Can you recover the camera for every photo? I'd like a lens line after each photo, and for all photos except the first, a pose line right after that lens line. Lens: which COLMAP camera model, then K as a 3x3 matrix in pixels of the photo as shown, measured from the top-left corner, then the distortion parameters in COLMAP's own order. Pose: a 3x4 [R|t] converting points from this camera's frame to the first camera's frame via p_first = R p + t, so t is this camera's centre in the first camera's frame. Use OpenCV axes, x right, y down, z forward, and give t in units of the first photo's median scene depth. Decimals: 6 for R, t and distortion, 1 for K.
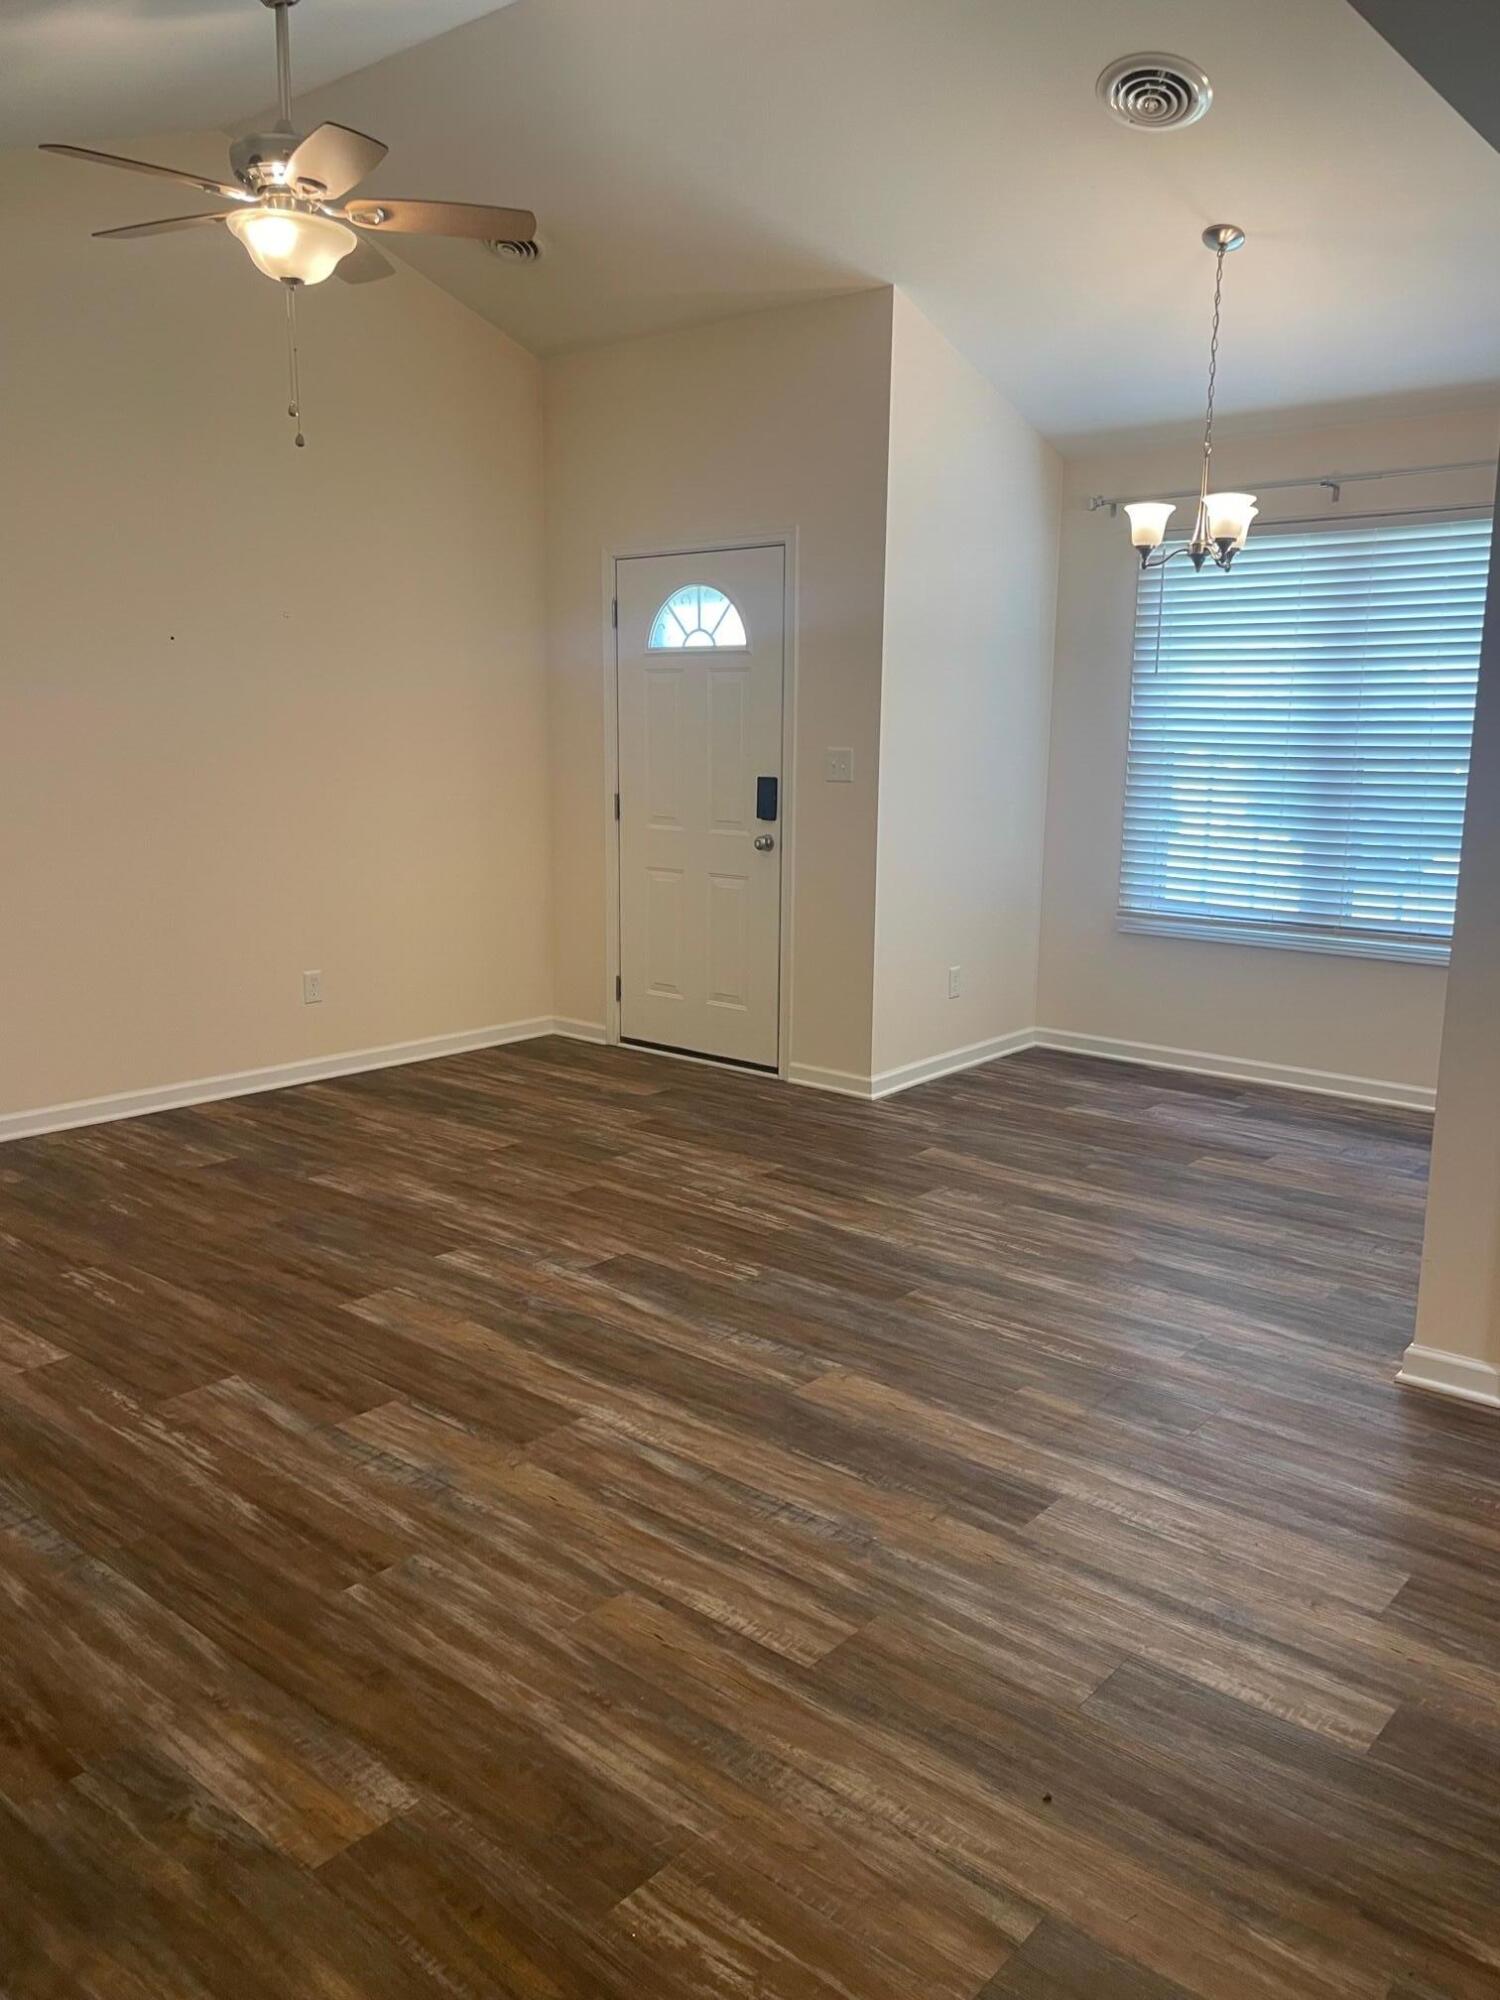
lens RADIAL K [[1507.6, 0, 744.0], [0, 1507.6, 986.8], [0, 0, 1]] dist [0.065276, -0.084529]
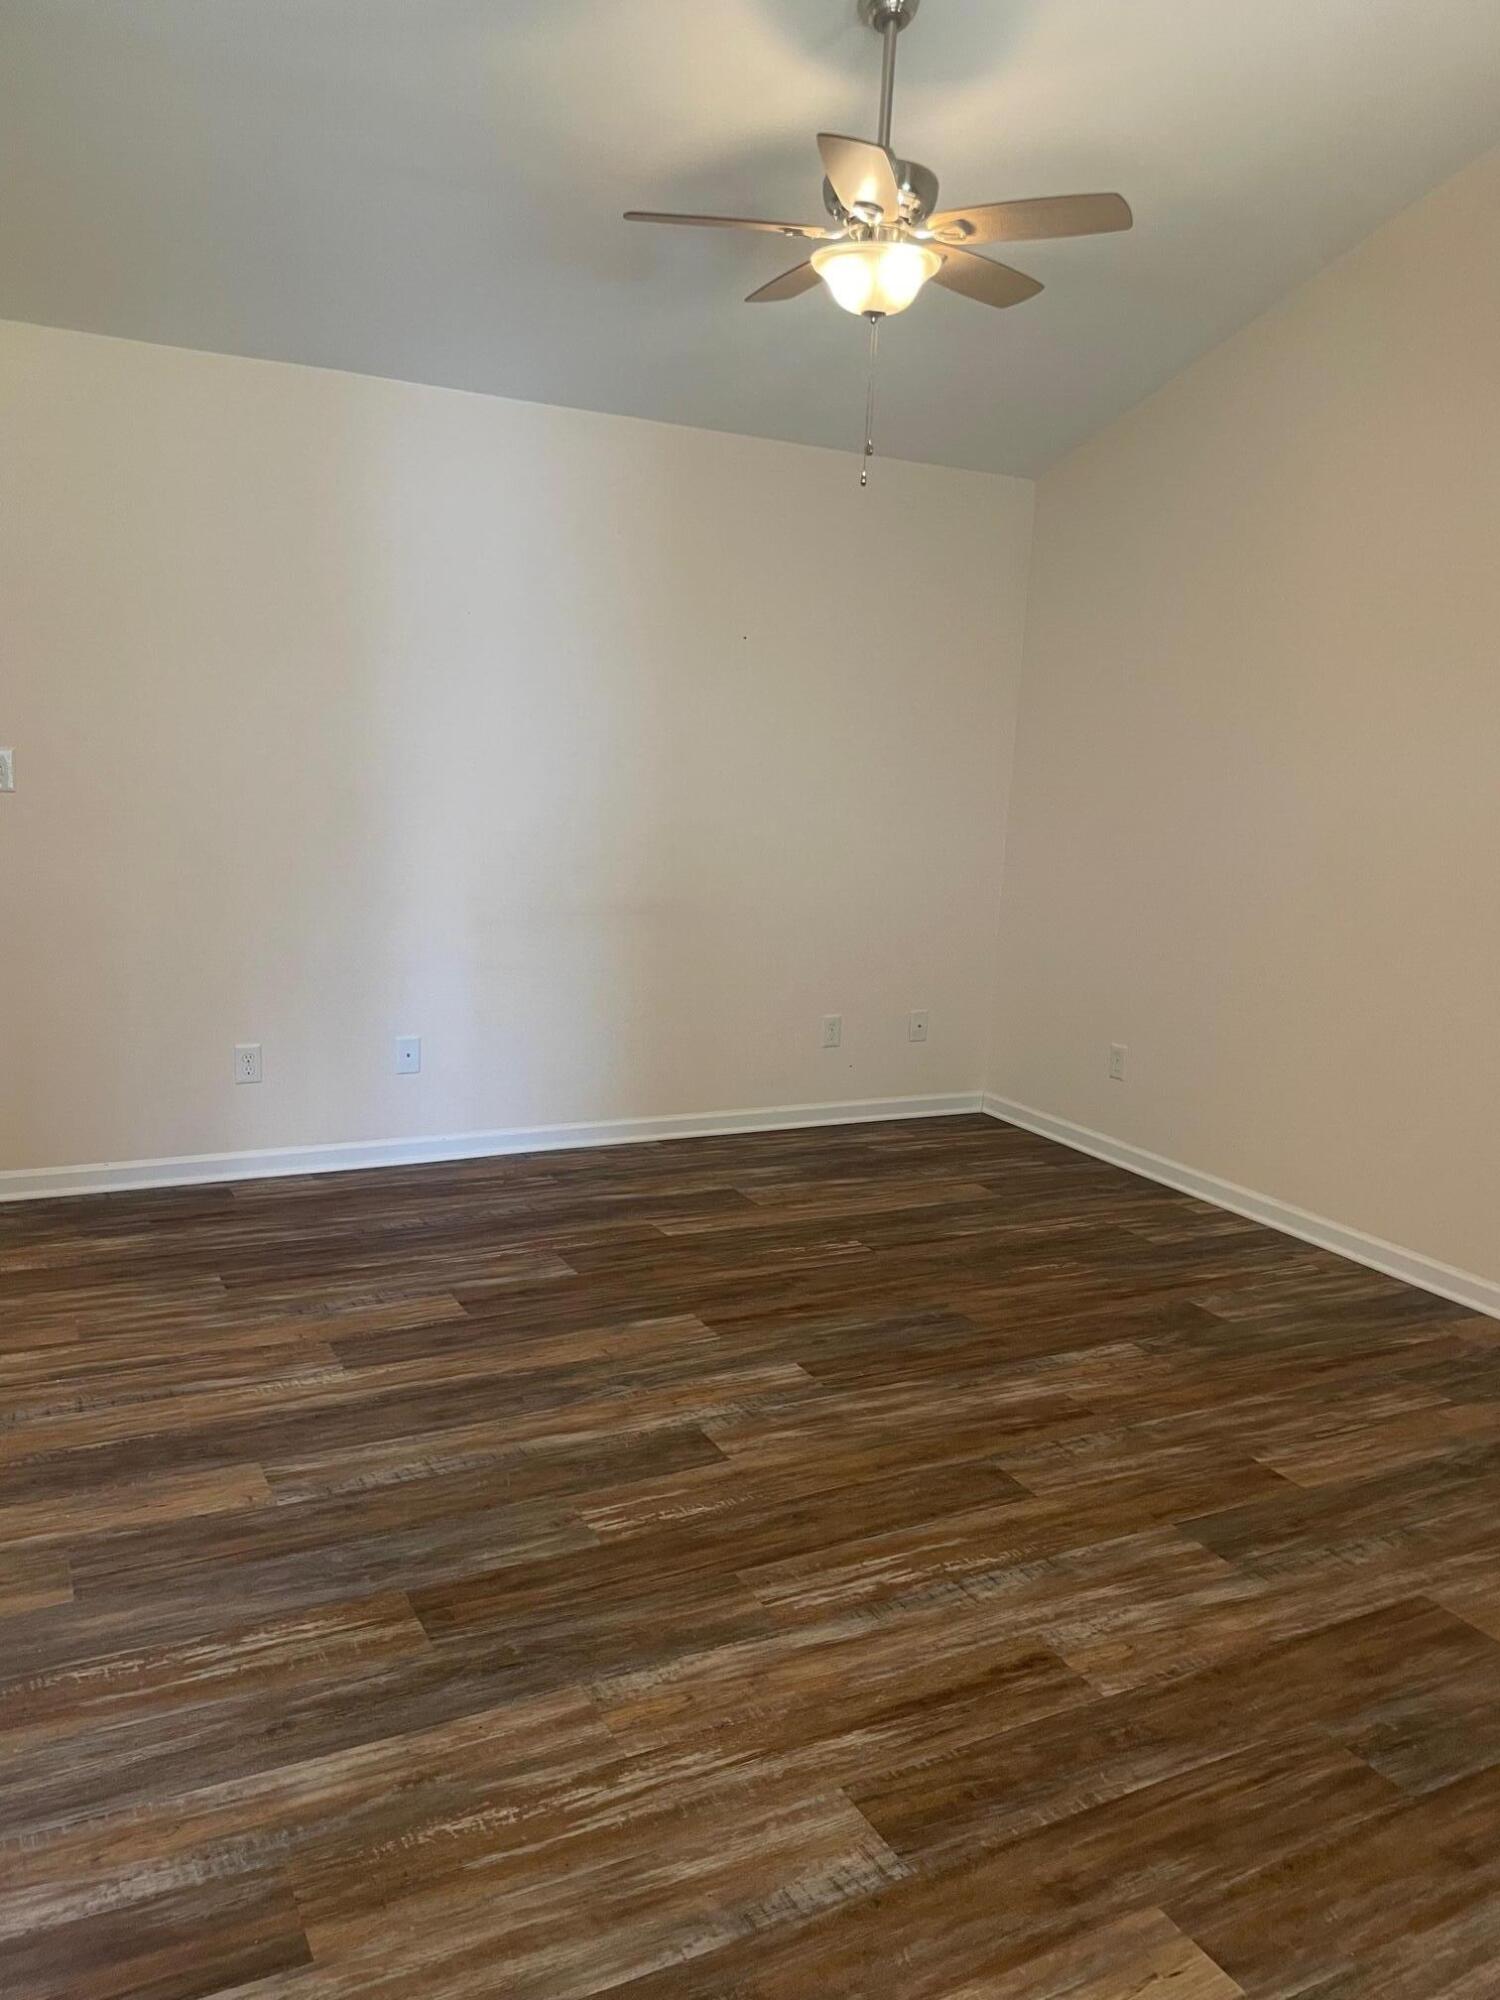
lens RADIAL K [[1507.6, 0, 729.7], [0, 1507.6, 961.1], [0, 0, 1]] dist [0.065276, -0.084529]
pose [[-0.370928, 0.108893, -0.922255, 0.584859], [-0.214338, 0.956250, 0.199113, -0.208579], [0.903588, 0.271531, -0.331360, 1.172035]]
